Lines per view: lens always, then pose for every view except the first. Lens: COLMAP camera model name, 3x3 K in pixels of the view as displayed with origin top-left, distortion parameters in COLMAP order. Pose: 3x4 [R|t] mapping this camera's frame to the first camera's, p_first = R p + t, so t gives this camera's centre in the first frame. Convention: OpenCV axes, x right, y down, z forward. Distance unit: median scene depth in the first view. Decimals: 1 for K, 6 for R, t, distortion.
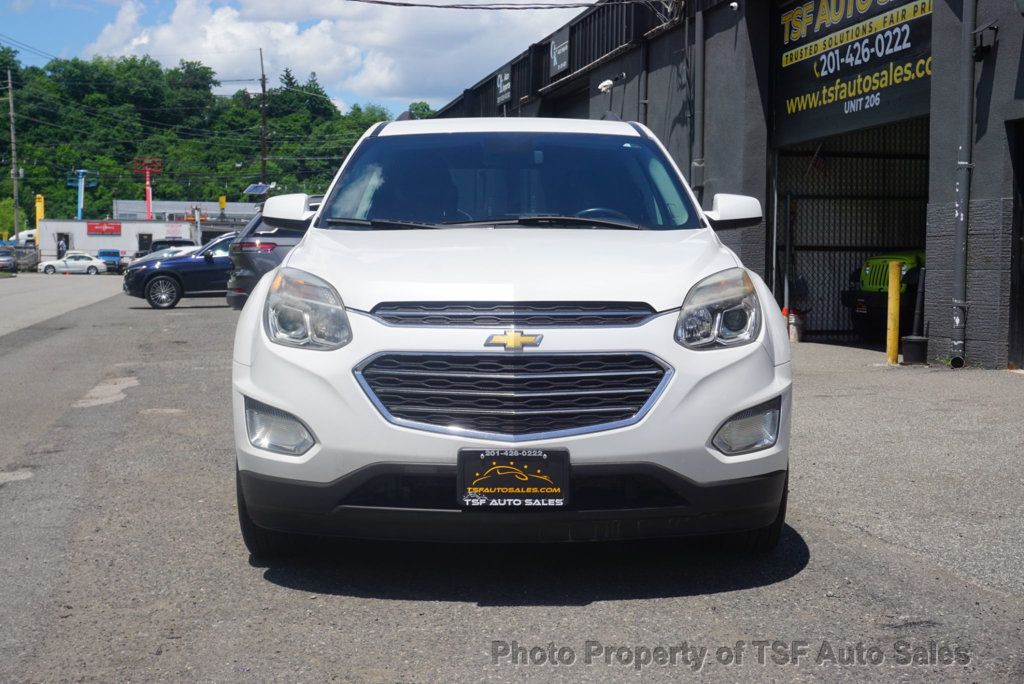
lens RADIAL K [[1446.2, 0, 512.0], [0, 1446.2, 342.0], [0, 0, 1]] dist [0.112141, 0.006219]
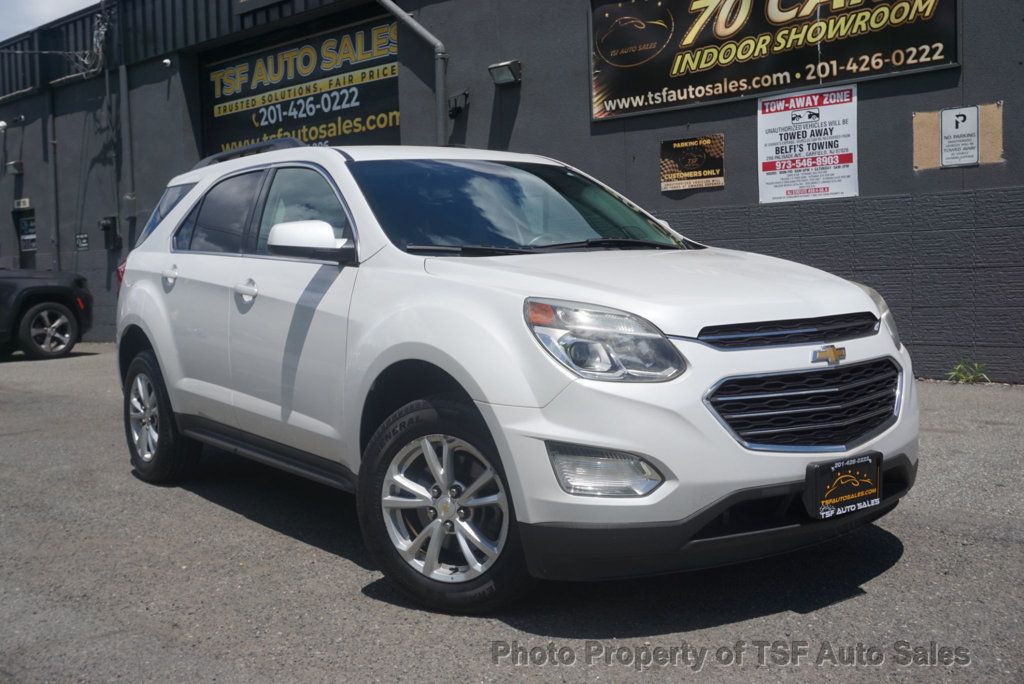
lens RADIAL K [[1128.7, 0, 512.0], [0, 1128.7, 342.0], [0, 0, 1]] dist [-0.003668, 0.009057]
pose [[0.813102, -0.073710, 0.577436, -0.193173], [0.072439, 0.997053, 0.025271, -0.013953], [-0.577597, 0.021281, 0.816045, 0.137988]]
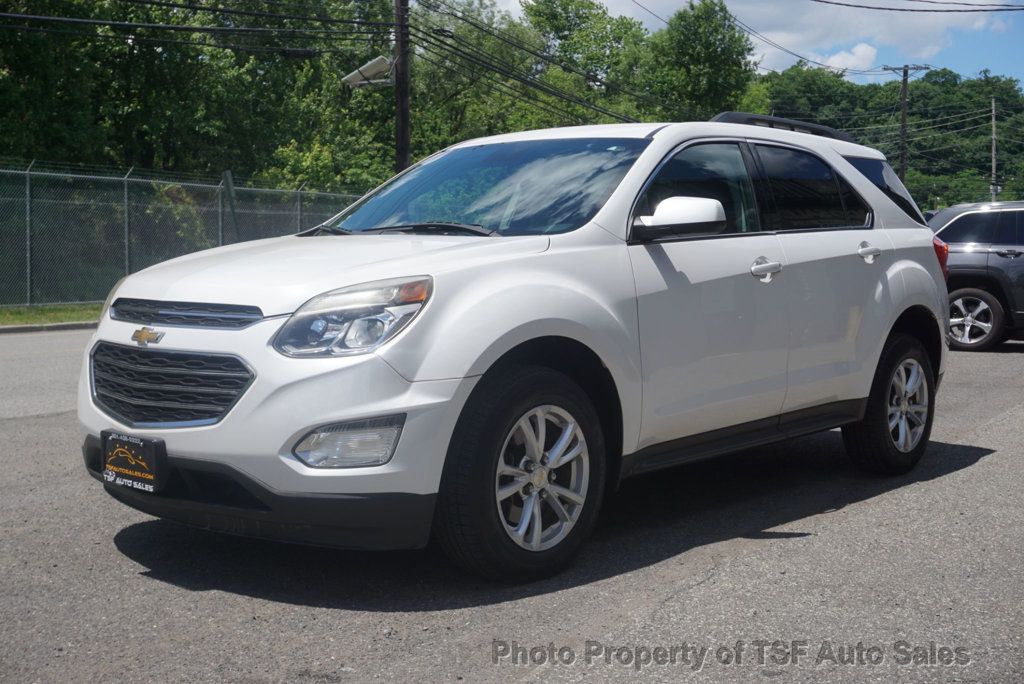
lens RADIAL K [[1330.3, 0, 512.0], [0, 1330.3, 342.0], [0, 0, 1]] dist [-0.023897, -0.025456]
pose [[0.721894, 0.054323, -0.689868, 0.263248], [-0.056568, 0.998210, 0.019409, -0.009403], [0.689688, 0.025013, 0.723675, 0.137097]]
